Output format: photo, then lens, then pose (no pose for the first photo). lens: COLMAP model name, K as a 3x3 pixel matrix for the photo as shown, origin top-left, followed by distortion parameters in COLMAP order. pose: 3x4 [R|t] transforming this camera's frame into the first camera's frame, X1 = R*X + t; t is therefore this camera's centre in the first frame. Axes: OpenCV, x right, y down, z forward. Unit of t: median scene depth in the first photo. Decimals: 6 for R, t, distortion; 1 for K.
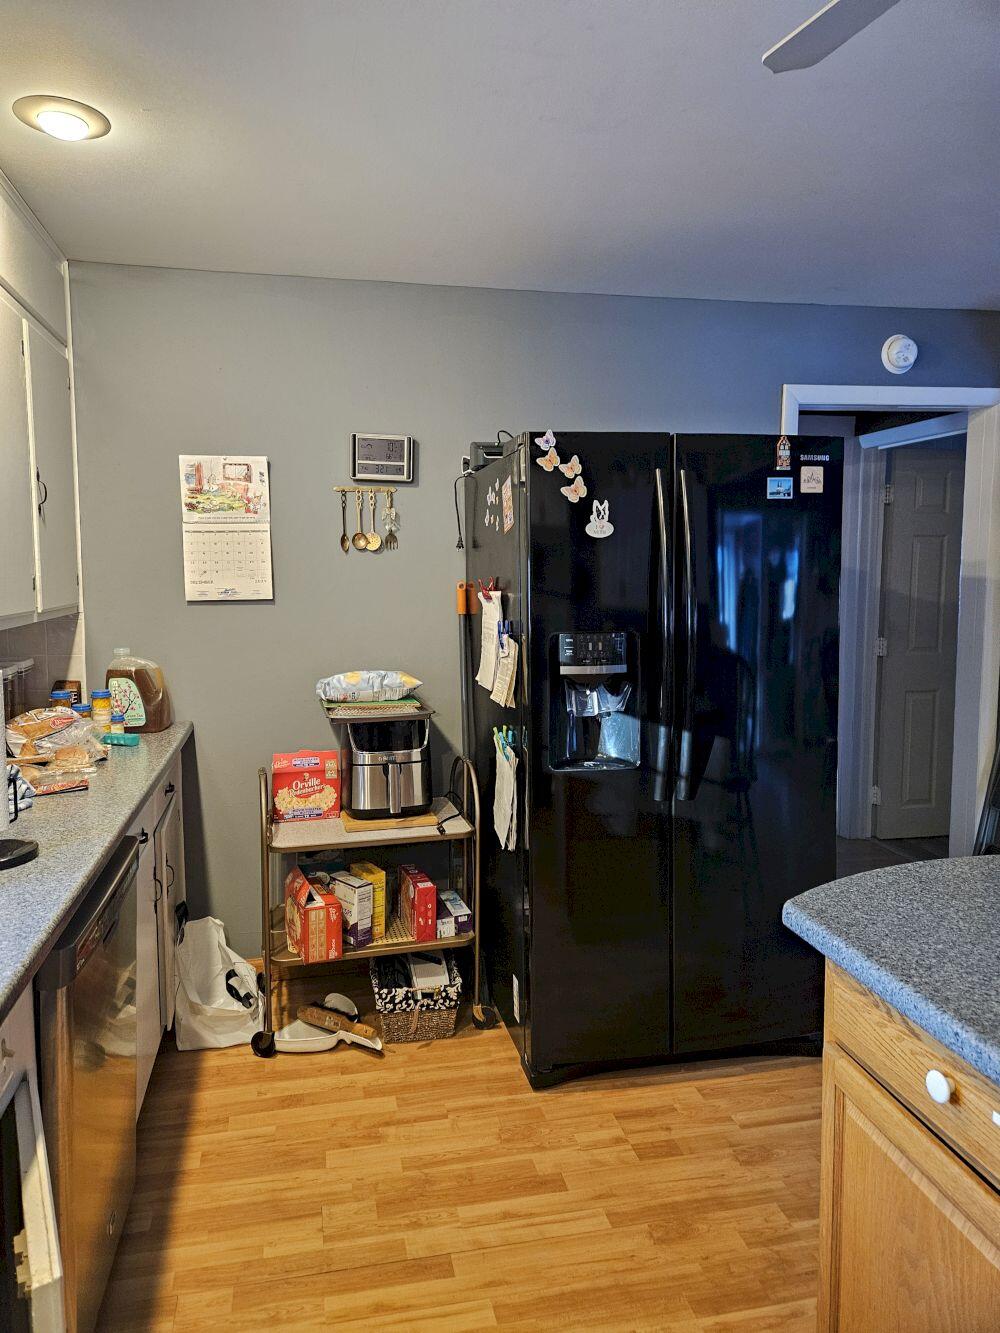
lens RADIAL K [[896.4, 0, 478.3], [0, 896.4, 636.5], [0, 0, 1]] dist [0.008019, -0.001763]
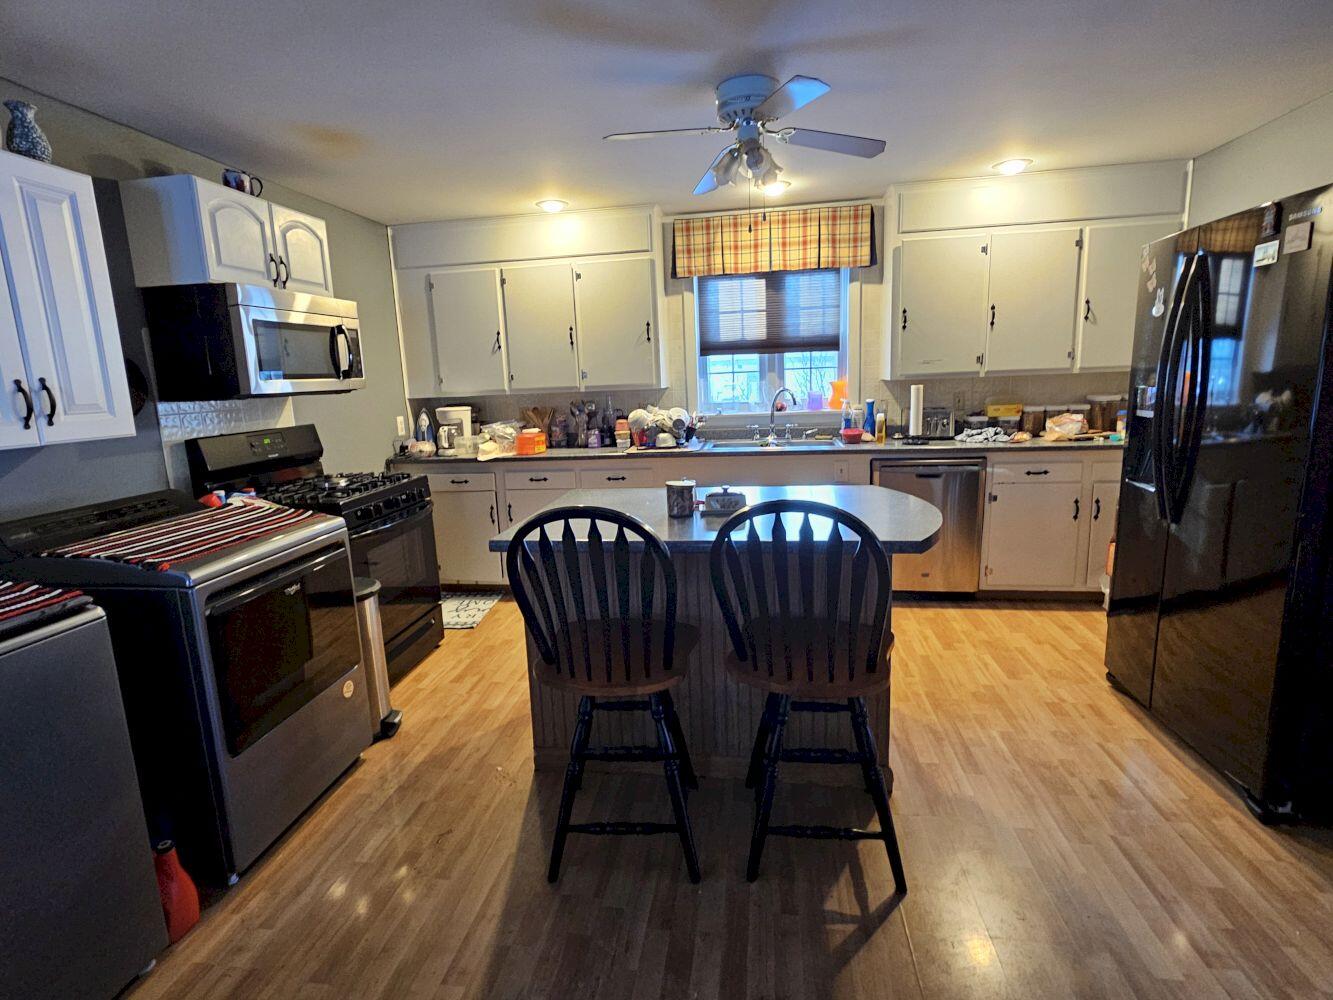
lens RADIAL K [[659.3, 0, 667.0], [0, 659.3, 495.2], [0, 0, 1]] dist [-0.000855, -0.000288]
pose [[-0.329779, 0.192034, -0.924321, 2.048187], [-0.036410, 0.975777, 0.215715, -0.048894], [0.943356, 0.104793, -0.314799, 0.948839]]
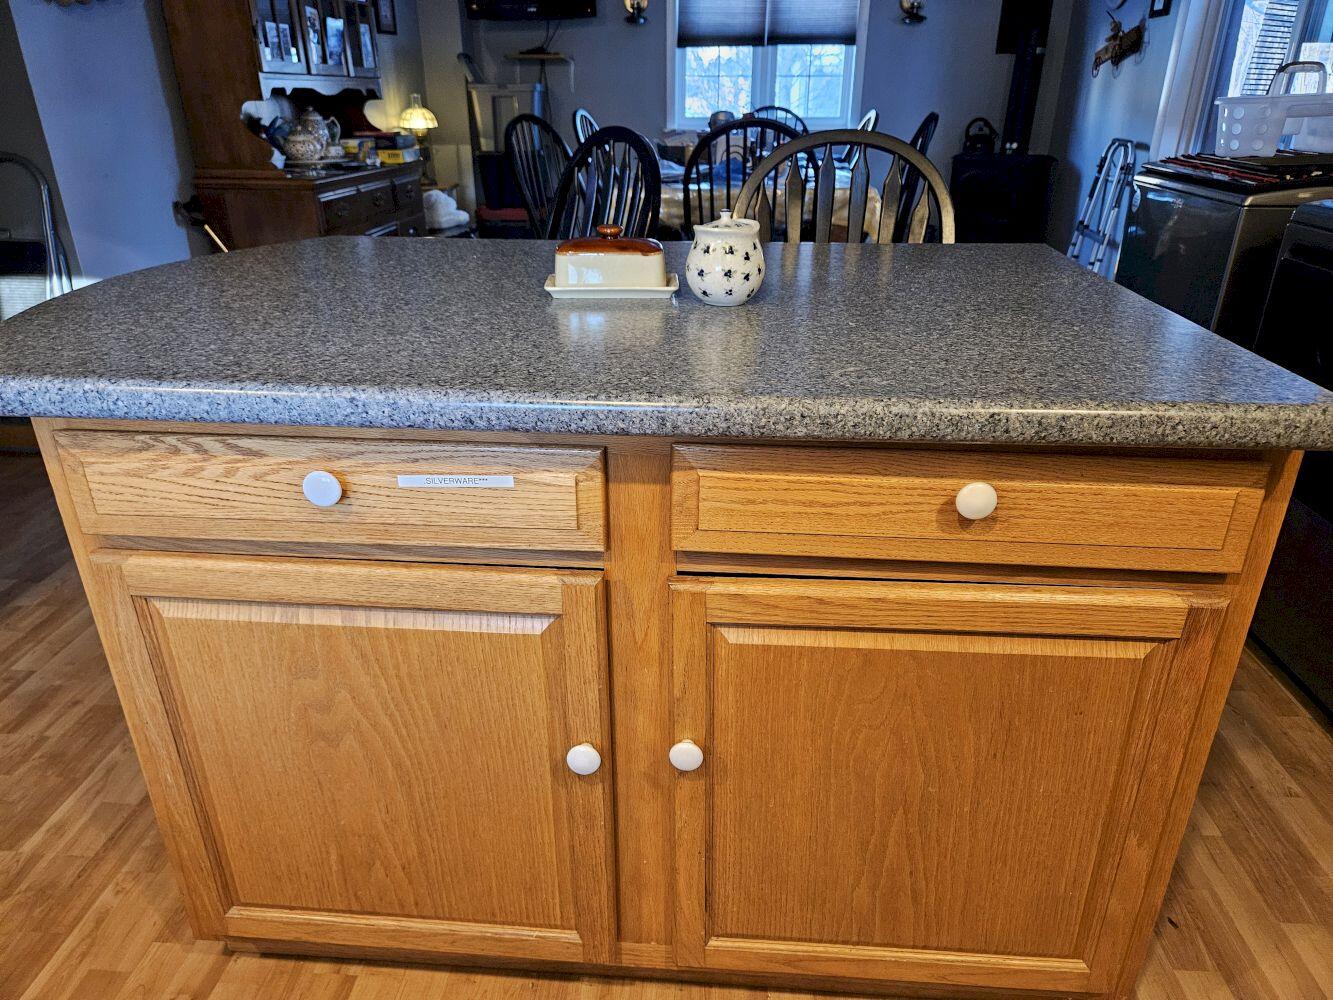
lens RADIAL K [[896.4, 0, 668.8], [0, 896.4, 502.6], [0, 0, 1]] dist [0.008019, -0.001763]
pose [[0.255237, -0.393714, 0.883088, -0.068069], [0.069593, 0.918450, 0.389366, 0.151056], [-0.964371, -0.037923, 0.261822, 0.332905]]
